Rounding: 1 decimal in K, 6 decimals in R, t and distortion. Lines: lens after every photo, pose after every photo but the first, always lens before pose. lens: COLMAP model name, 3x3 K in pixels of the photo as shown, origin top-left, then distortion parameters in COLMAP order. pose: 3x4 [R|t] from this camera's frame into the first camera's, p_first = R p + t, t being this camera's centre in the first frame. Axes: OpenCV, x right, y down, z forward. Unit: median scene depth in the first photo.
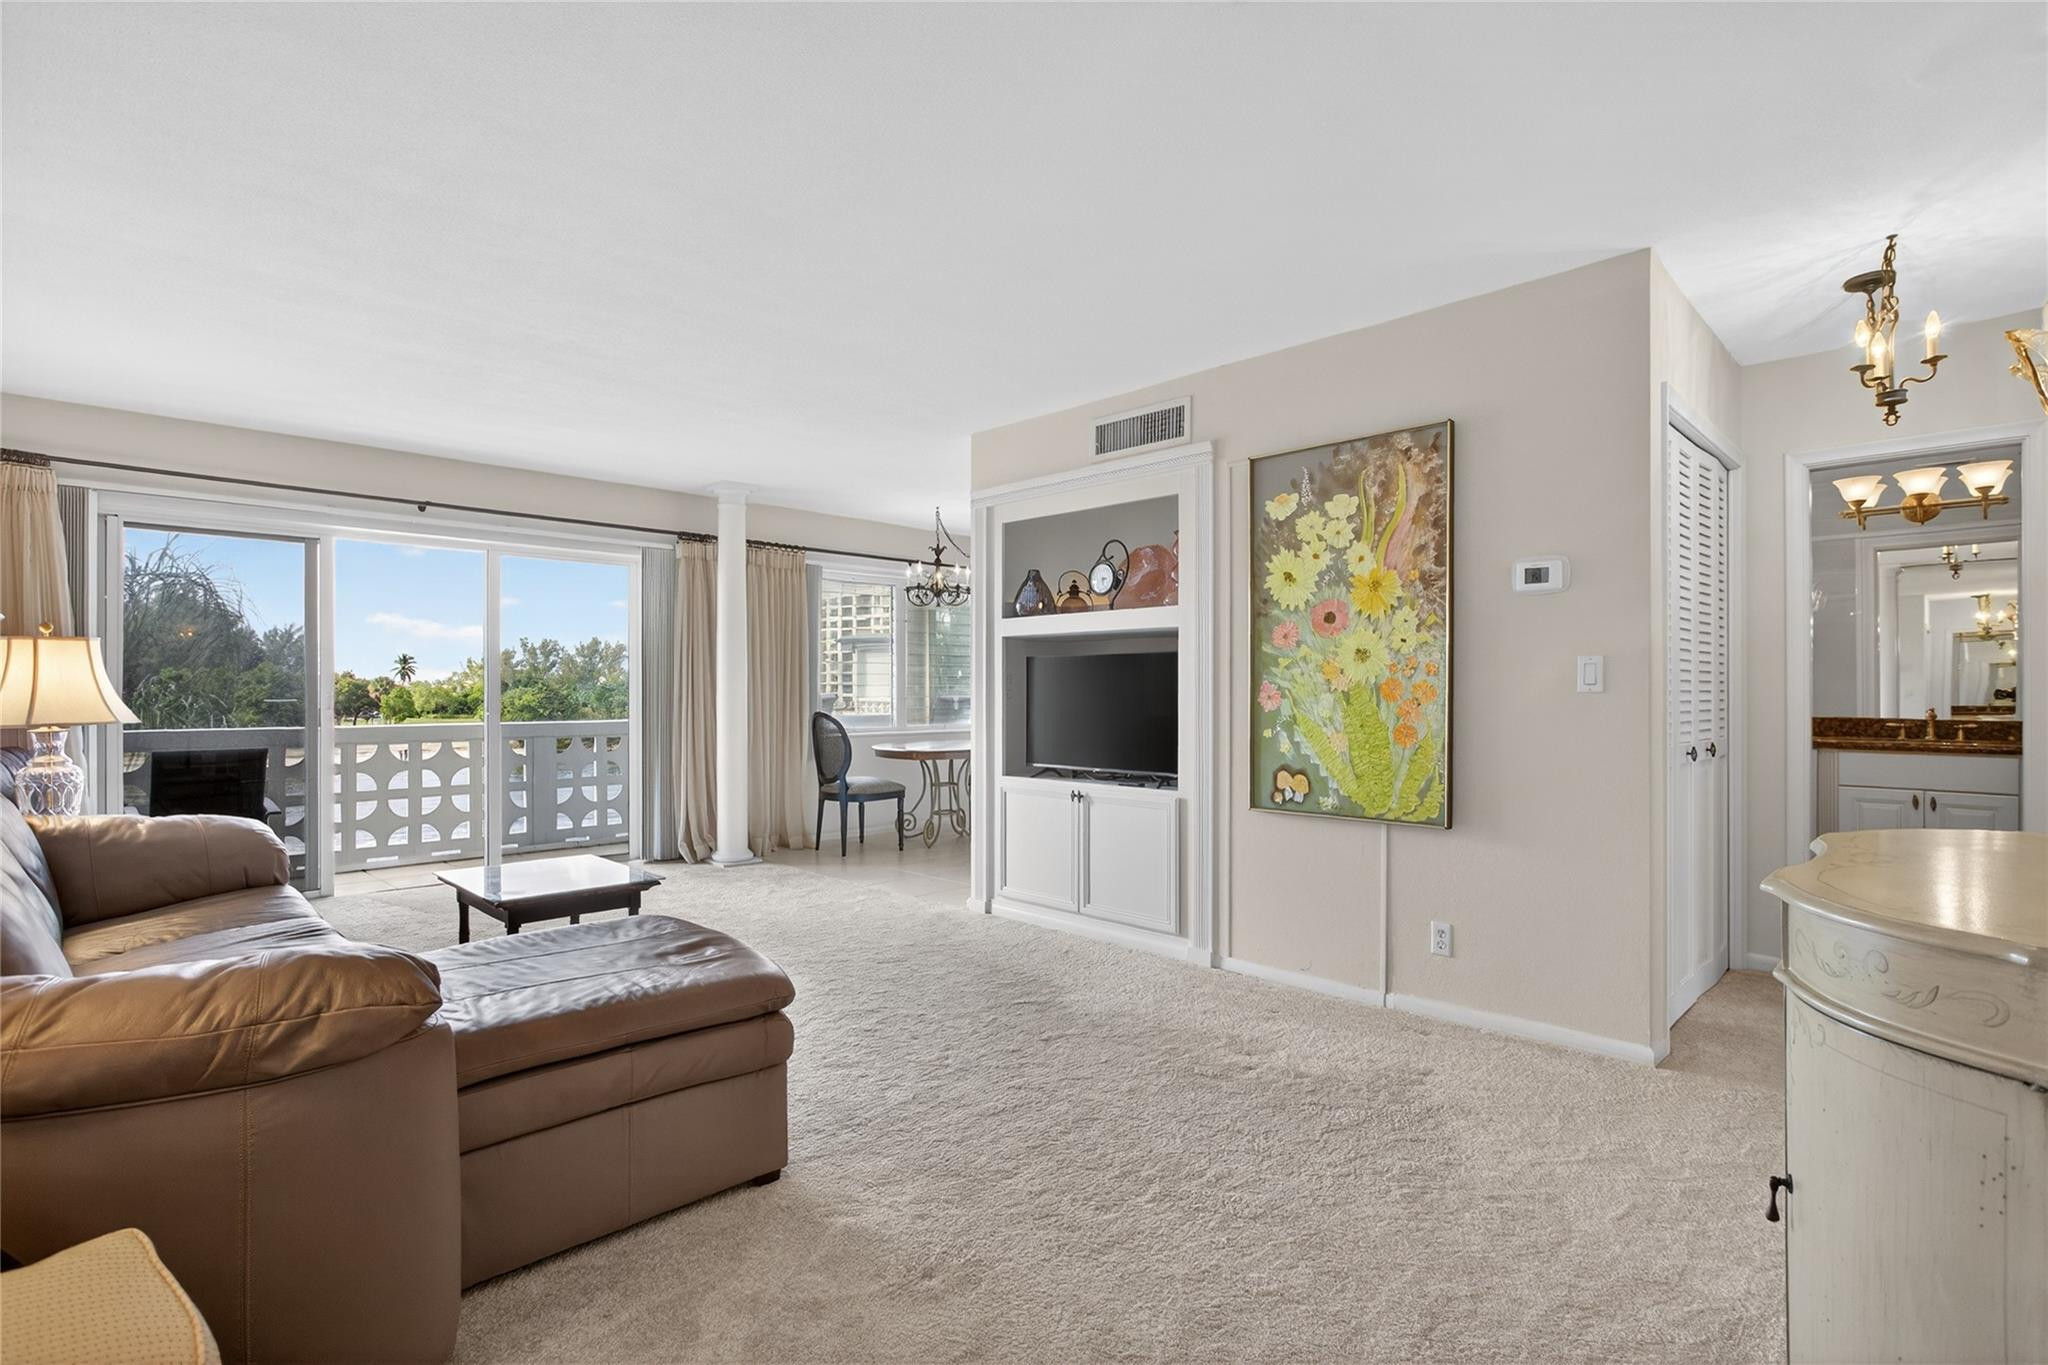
lens RADIAL K [[942.6, 0, 1011.4], [0, 942.6, 689.4], [0, 0, 1]] dist [-0.003620, -0.000260]
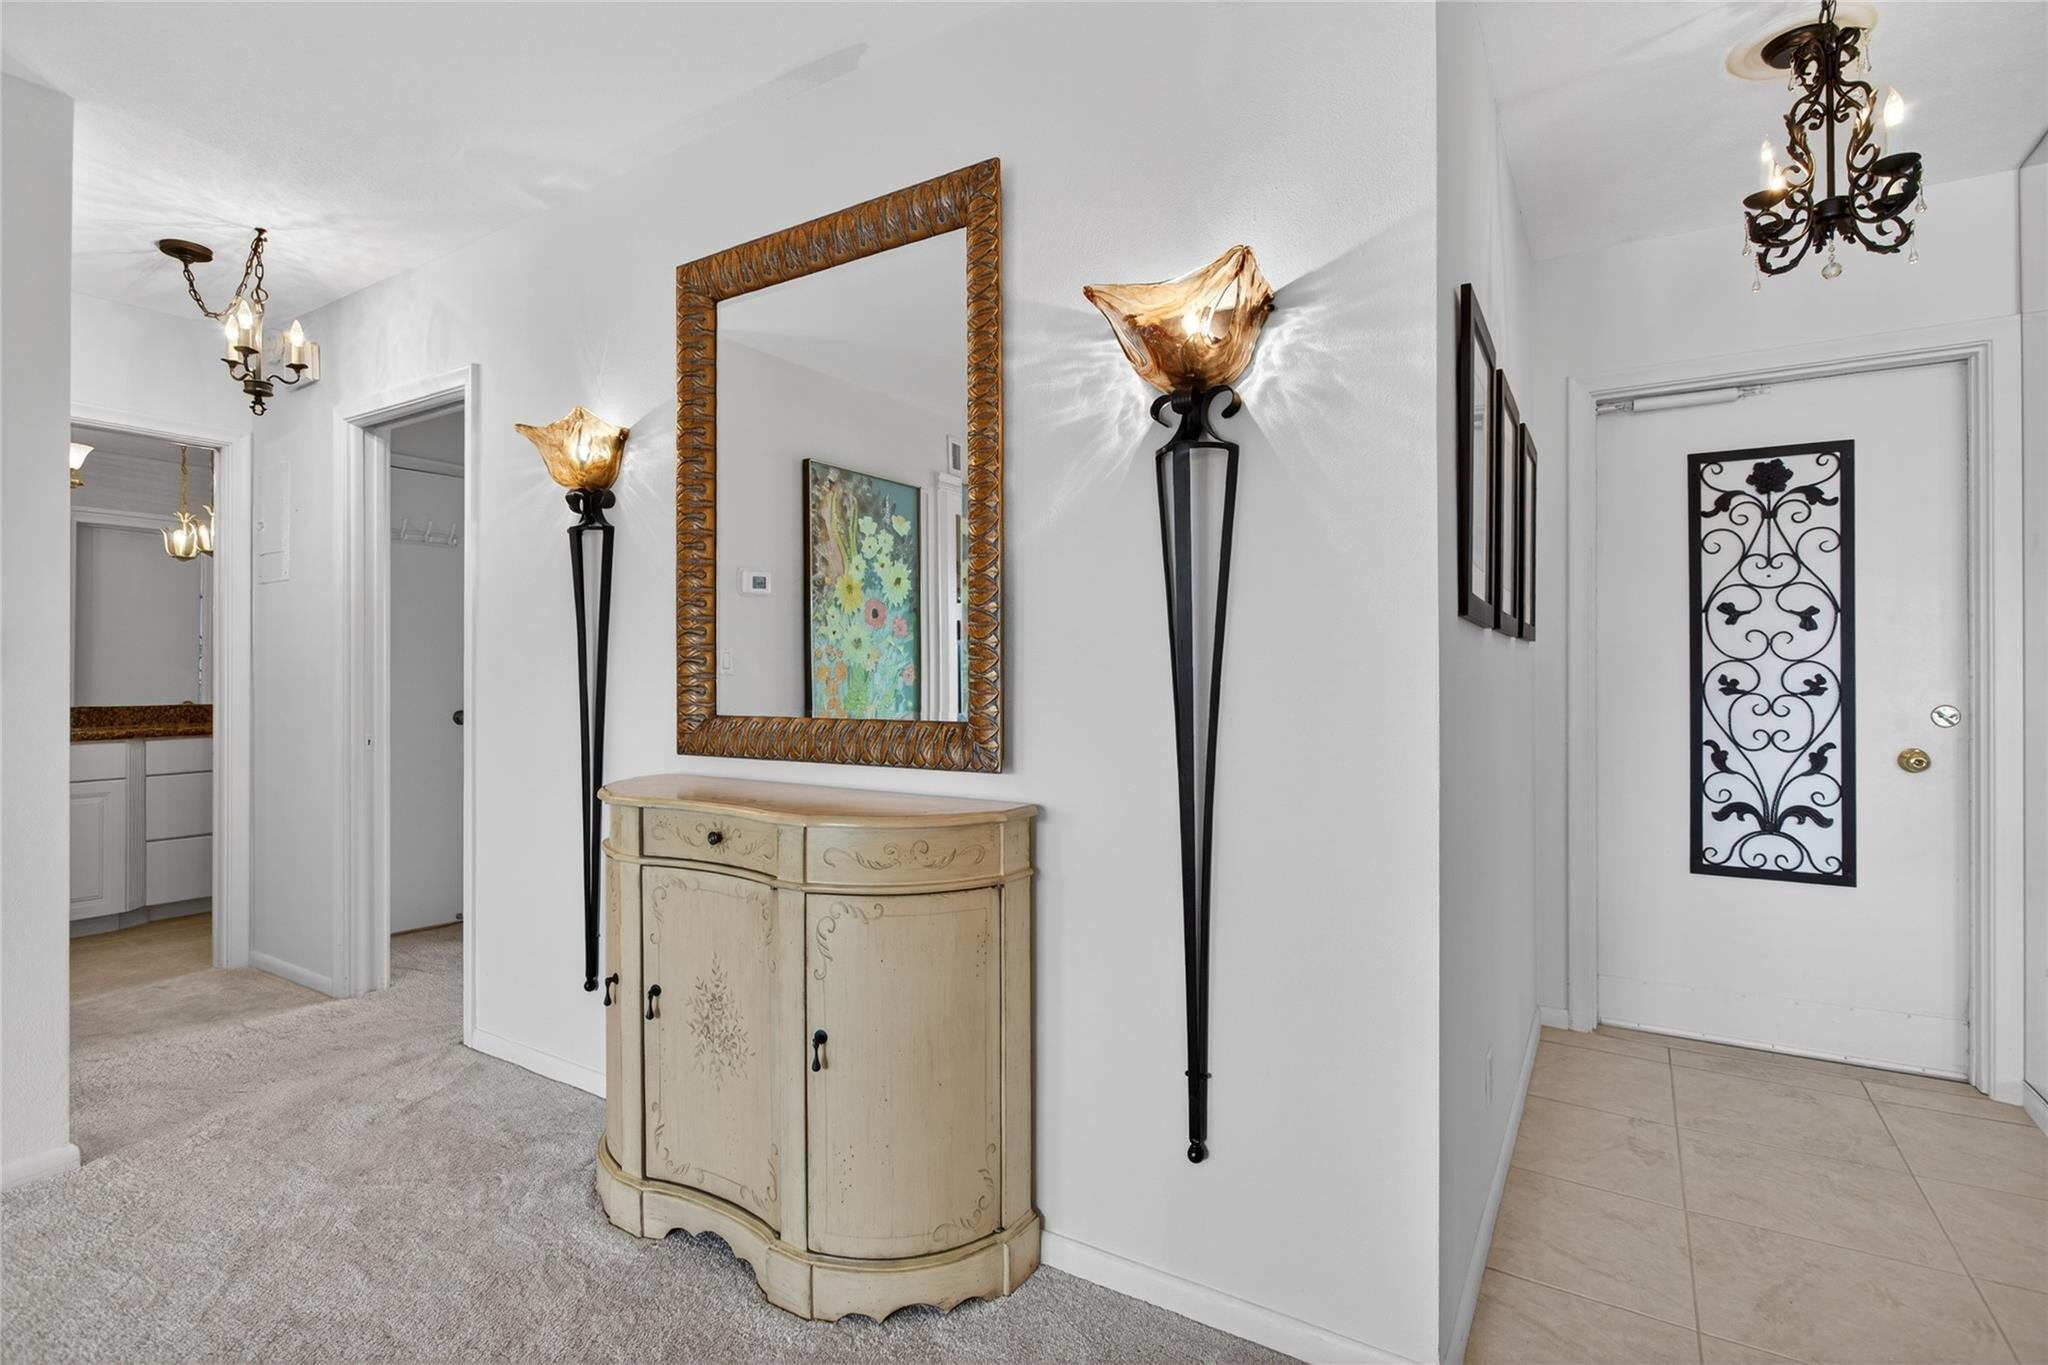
lens RADIAL K [[961.3, 0, 1022.9], [0, 961.3, 662.9], [0, 0, 1]] dist [-0.000426, 0.000058]
pose [[-0.232695, 0.004440, 0.972540, -0.266047], [-0.000368, 0.999989, -0.004653, -0.008368], [-0.972550, -0.001441, -0.232691, 0.437972]]
